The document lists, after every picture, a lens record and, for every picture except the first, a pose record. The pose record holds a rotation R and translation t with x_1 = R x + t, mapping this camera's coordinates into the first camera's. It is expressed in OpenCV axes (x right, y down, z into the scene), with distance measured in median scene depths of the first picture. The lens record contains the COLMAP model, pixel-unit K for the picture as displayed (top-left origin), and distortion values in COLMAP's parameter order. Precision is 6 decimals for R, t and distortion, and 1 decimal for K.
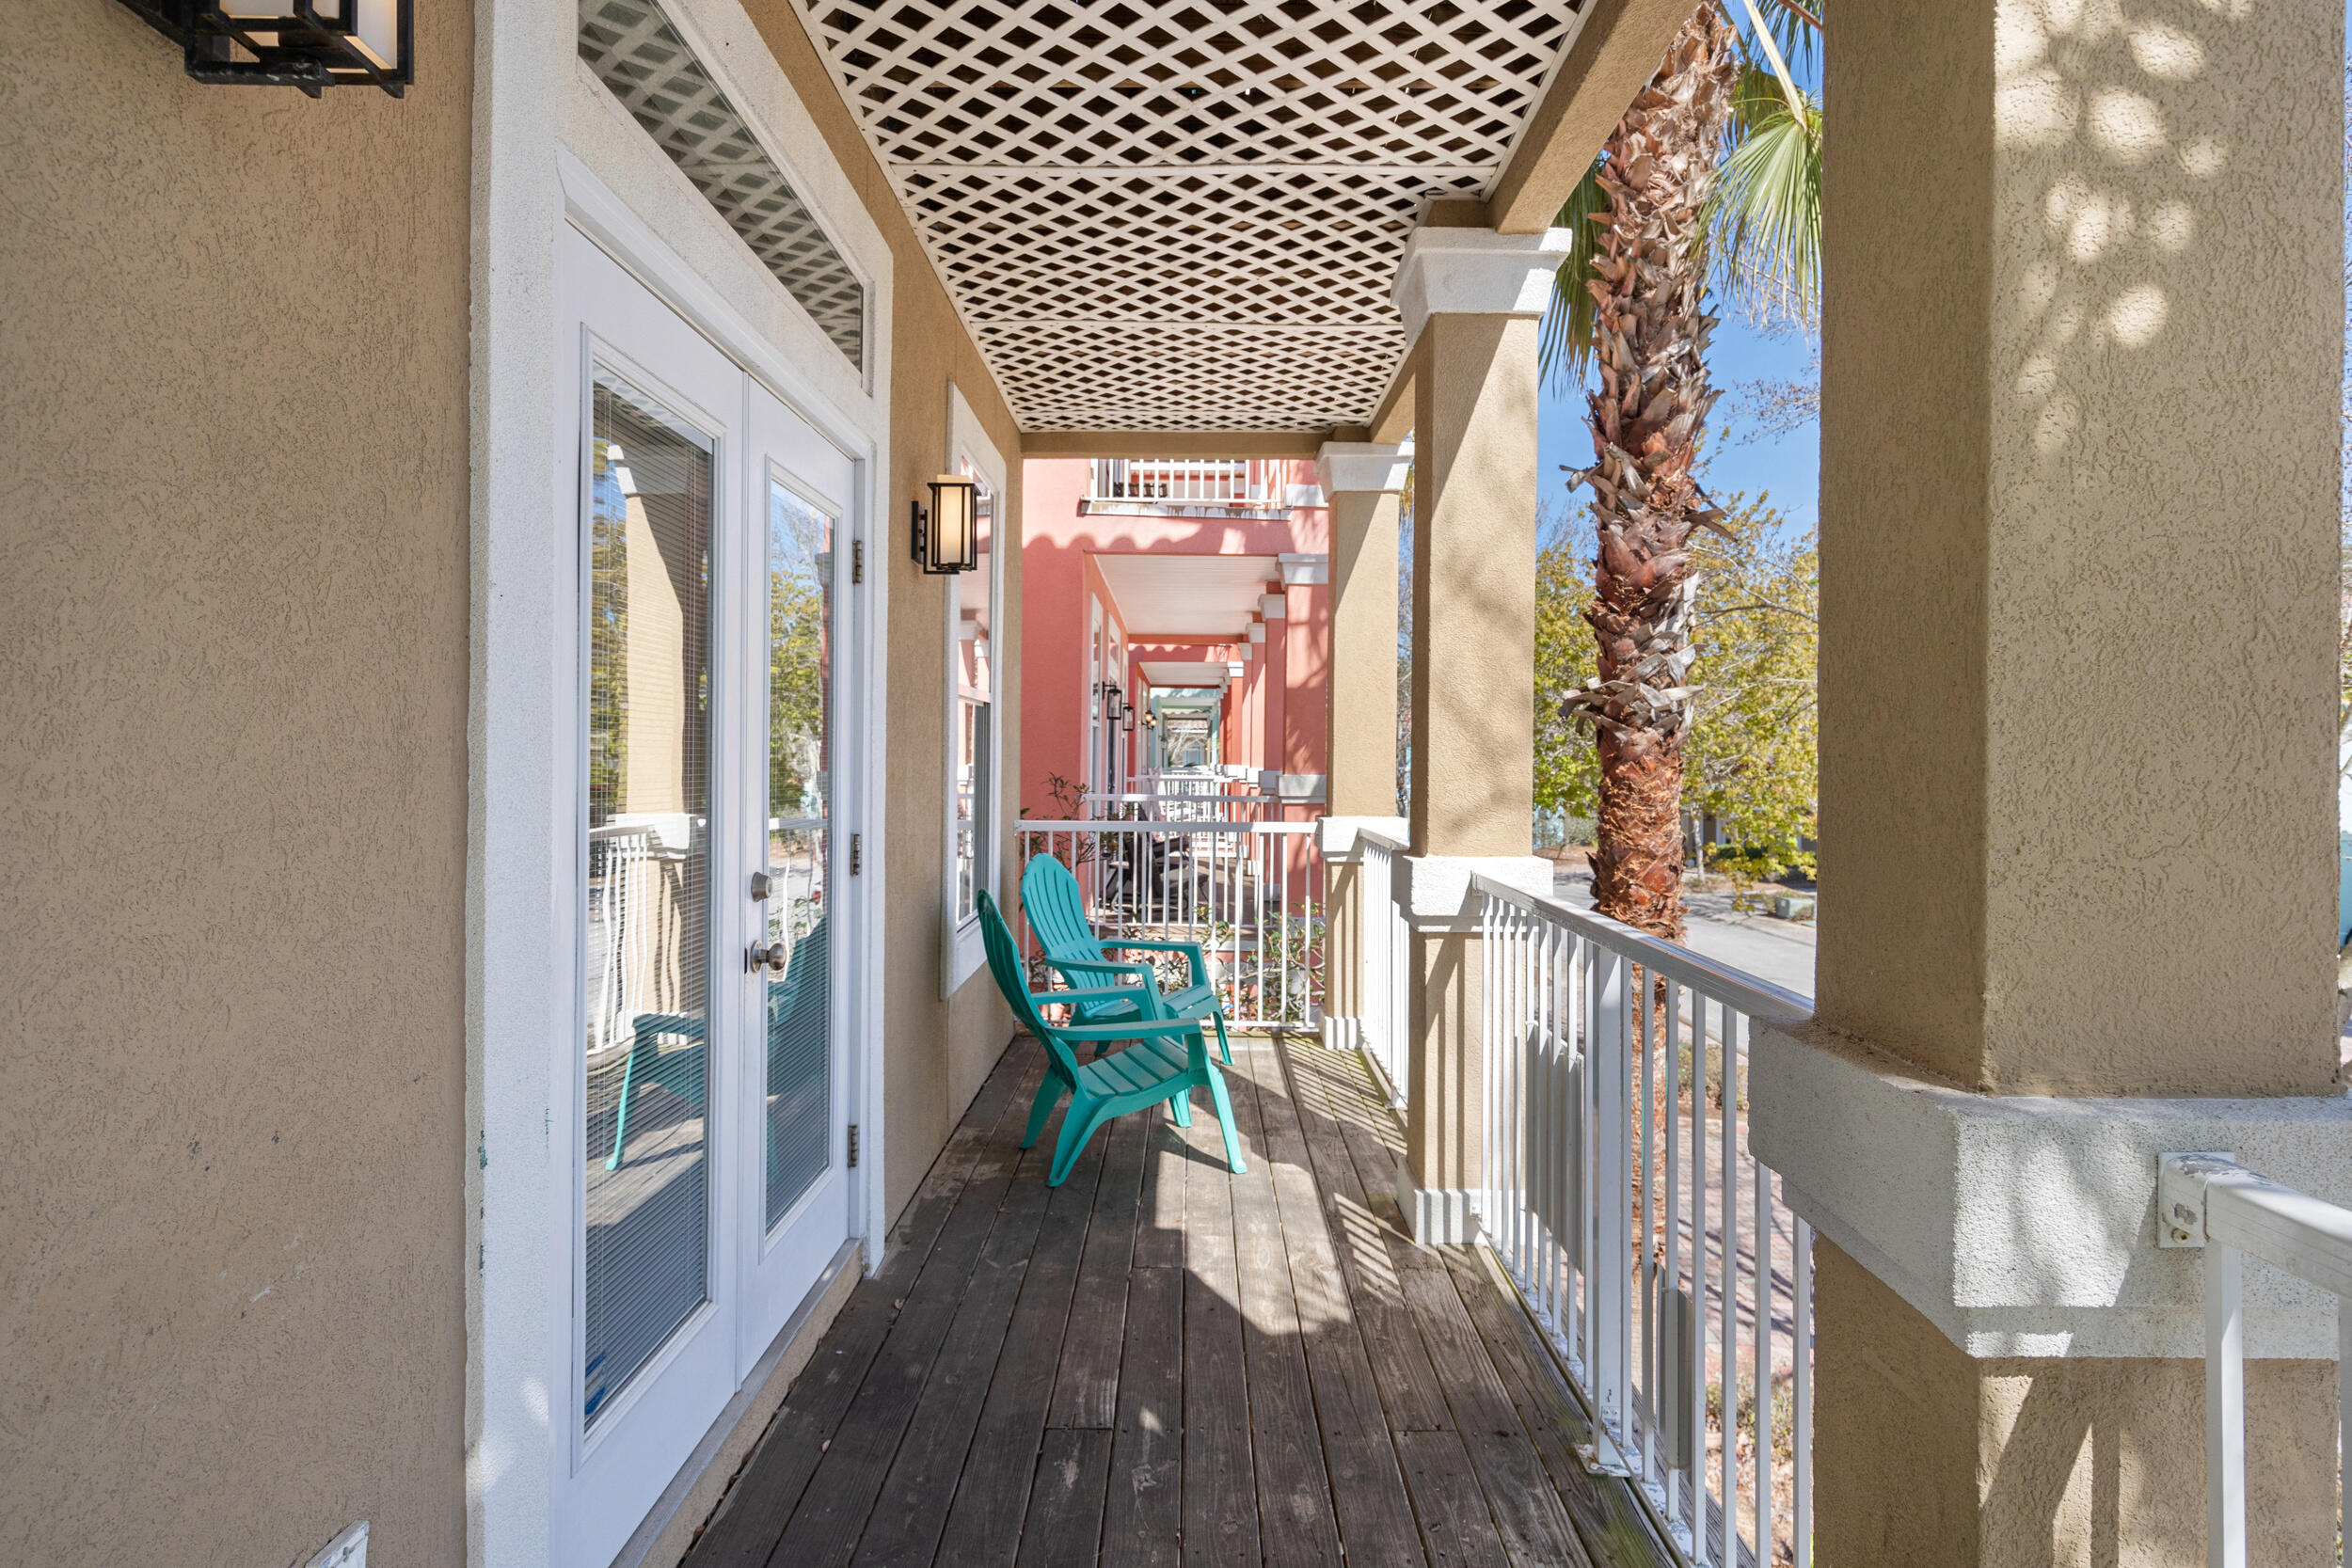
lens RADIAL K [[1191.5, 0, 1224.7], [0, 1191.5, 757.2], [0, 0, 1]] dist [0.002399, 0.002034]
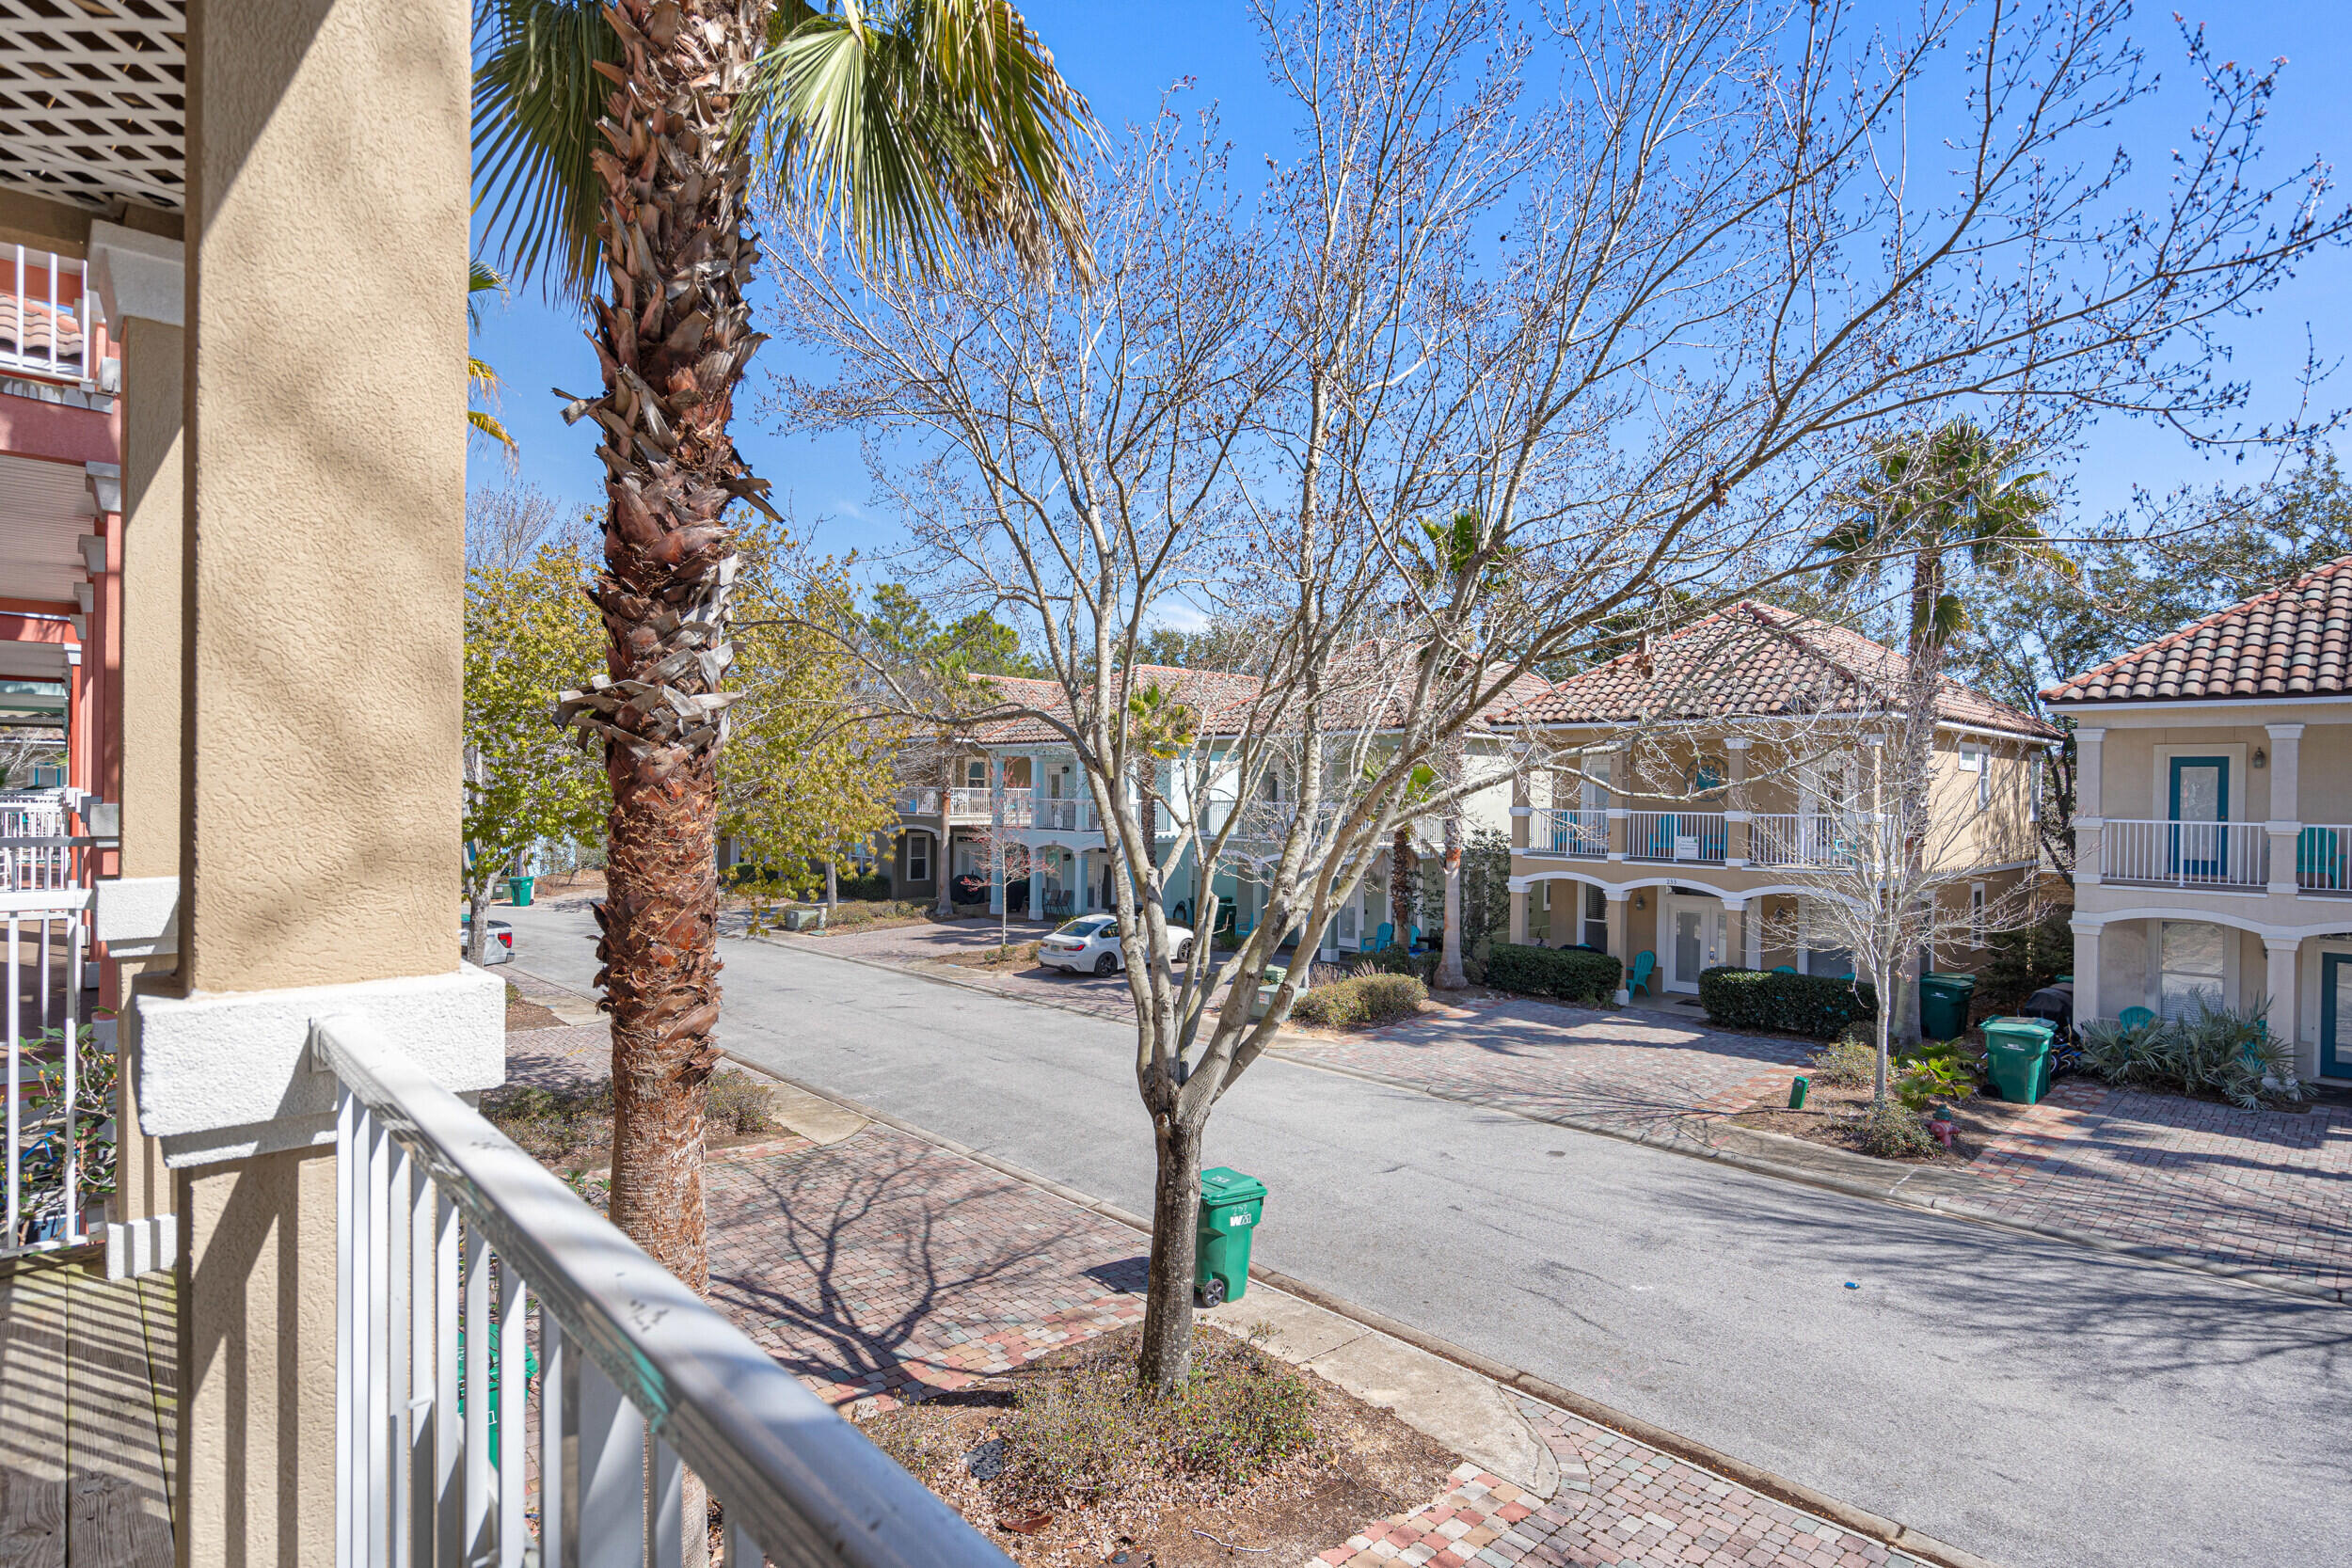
lens RADIAL K [[1191.5, 0, 1173.5], [0, 1191.5, 794.9], [0, 0, 1]] dist [0.002399, 0.002034]
pose [[0.736305, -0.002564, 0.676645, 0.064768], [-0.005701, 0.999934, 0.009992, 0.000189], [-0.676625, -0.011215, 0.736242, 0.195945]]
